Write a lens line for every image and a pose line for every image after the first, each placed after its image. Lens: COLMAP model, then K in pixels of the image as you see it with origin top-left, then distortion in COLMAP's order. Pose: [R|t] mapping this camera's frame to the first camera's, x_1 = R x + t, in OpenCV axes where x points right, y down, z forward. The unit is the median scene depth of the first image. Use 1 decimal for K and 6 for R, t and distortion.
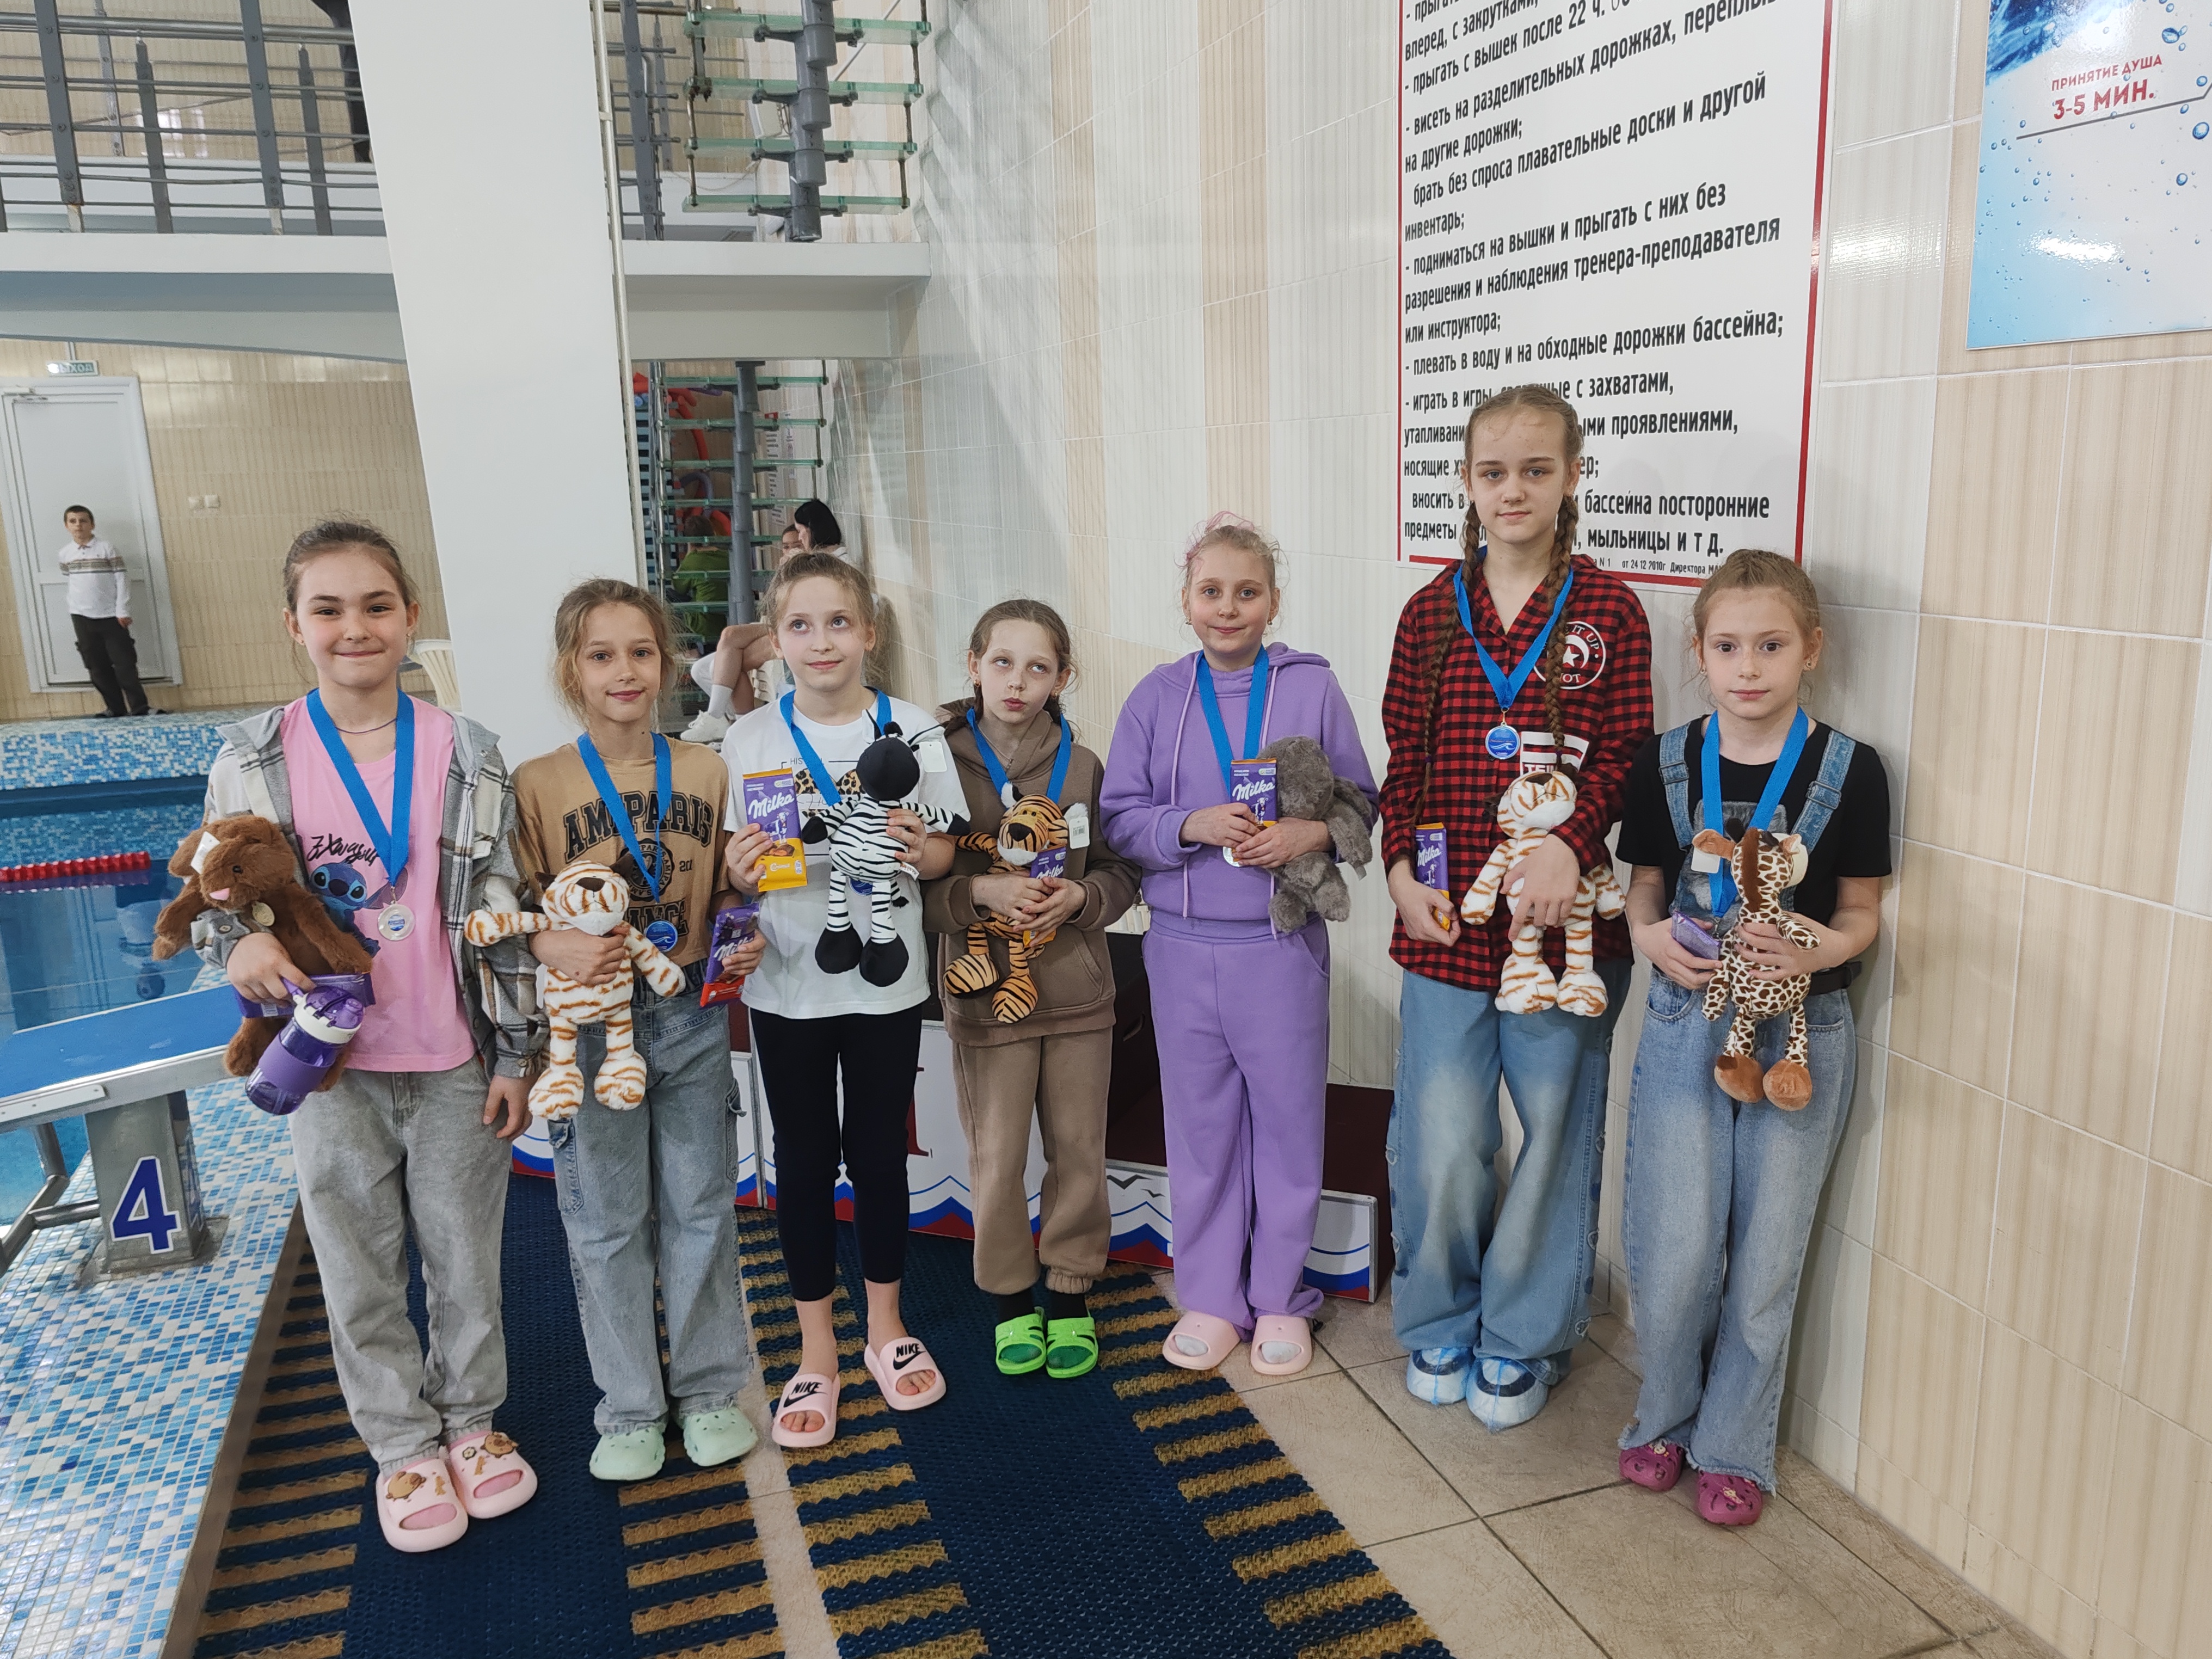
lens RADIAL K [[1703.6, 0, 1098.3], [0, 1703.6, 836.1], [0, 0, 1]] dist [0.019156, -0.004389]
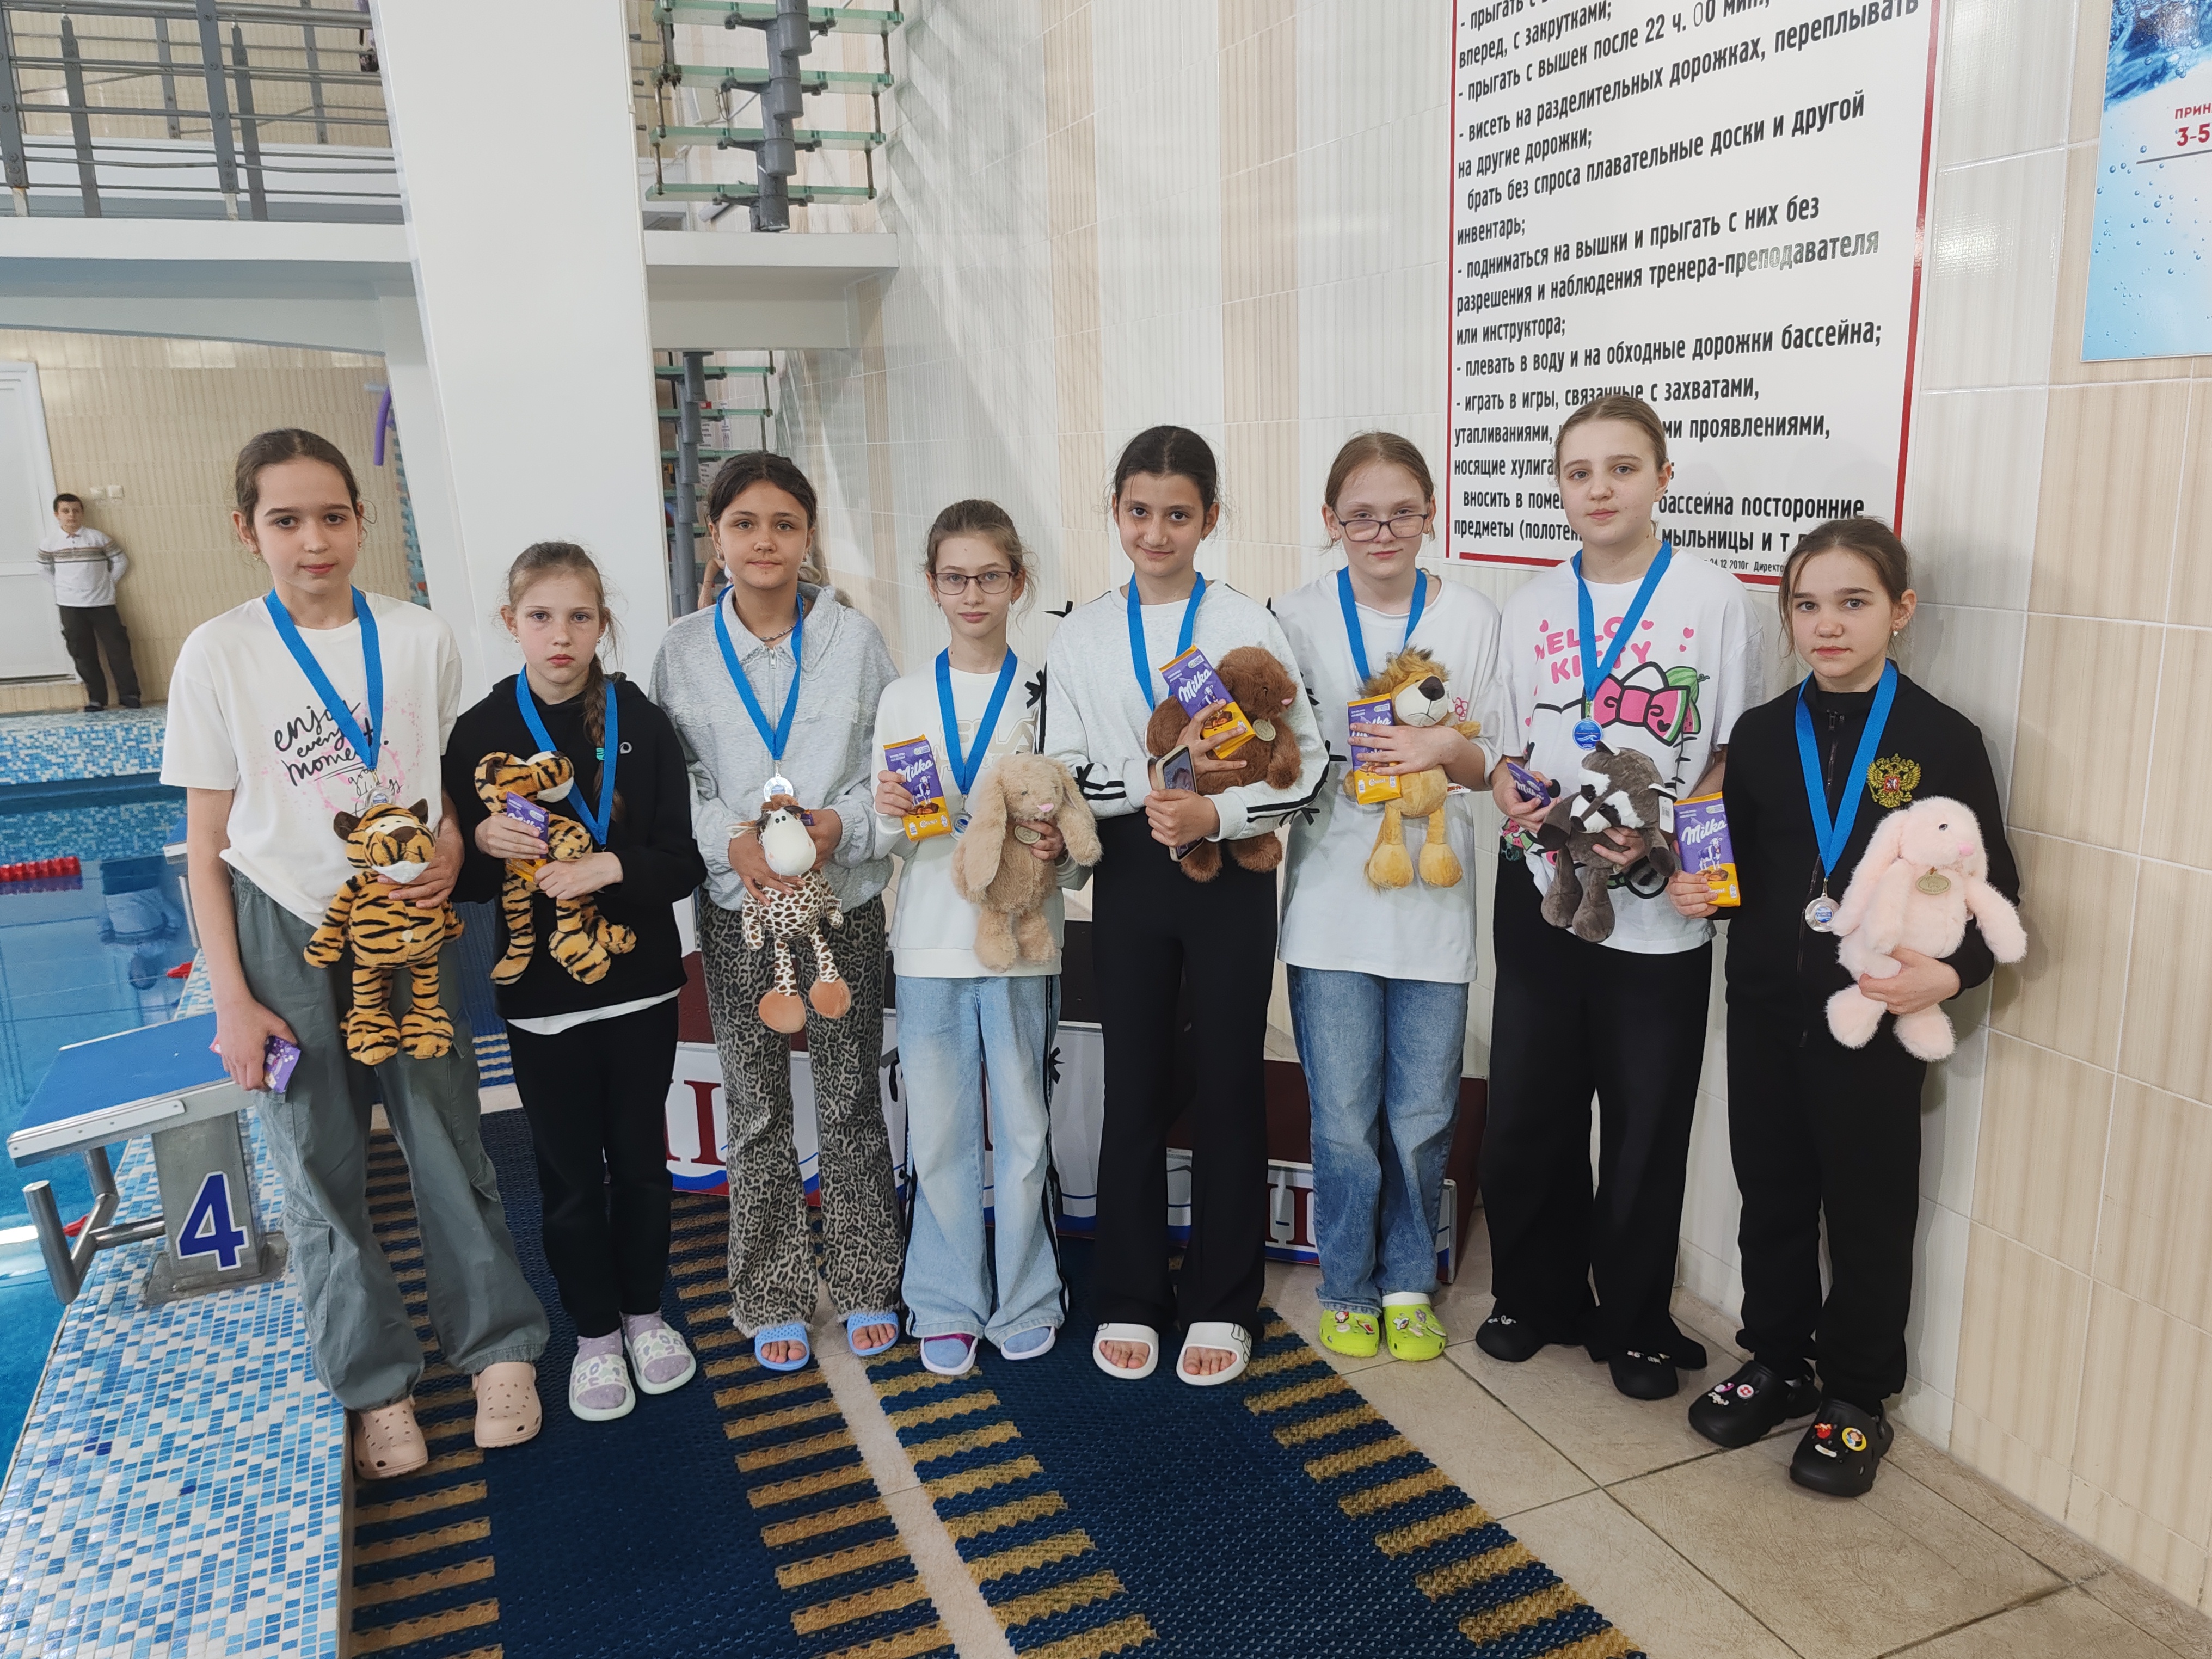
lens RADIAL K [[1704.2, 0, 1098.6], [0, 1704.2, 836.8], [0, 0, 1]] dist [0.014122, 0.006814]
pose [[0.997790, -0.013898, 0.064977, -0.114116], [0.013378, 0.999875, 0.008445, -0.006455], [-0.065086, -0.007557, 0.997851, -0.008621]]
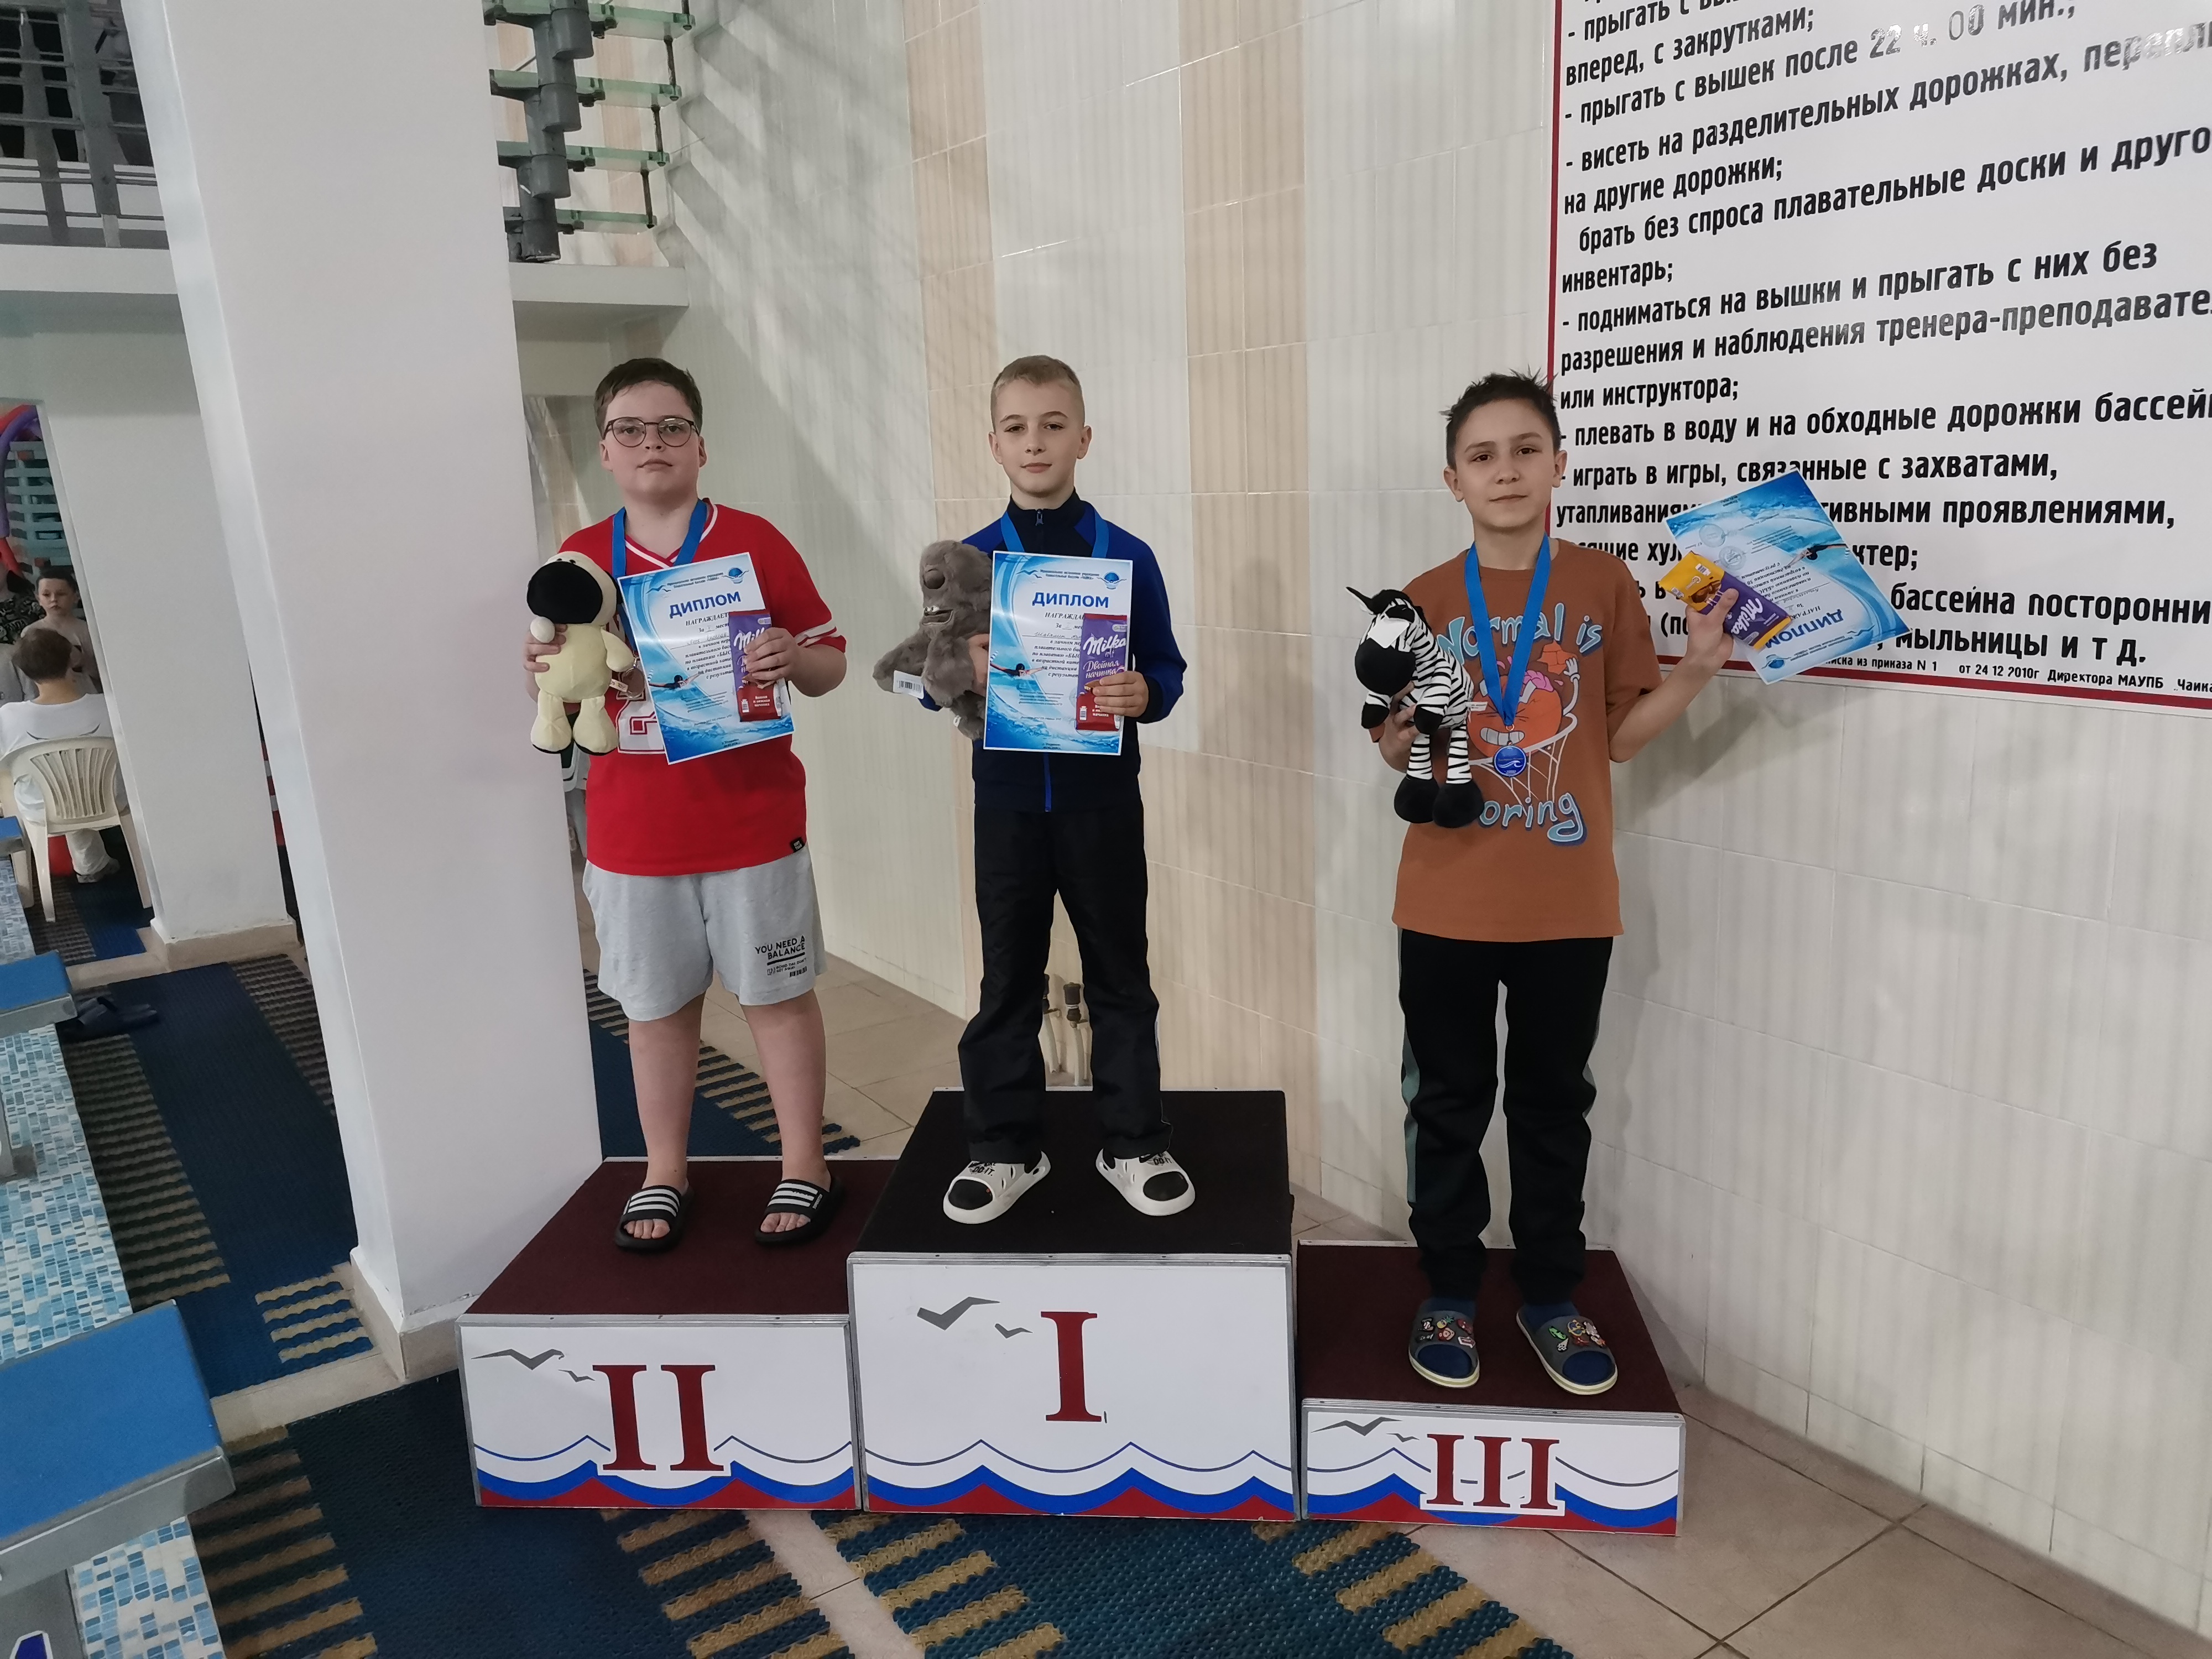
lens RADIAL K [[1654.3, 0, 1105.9], [0, 1654.3, 831.4], [0, 0, 1]] dist [0.108825, -0.152311]
pose [[0.960483, -0.065645, 0.270488, -0.318923], [0.068613, 0.997642, -0.001521, -0.094930], [-0.269751, 0.020020, 0.962722, 0.260845]]
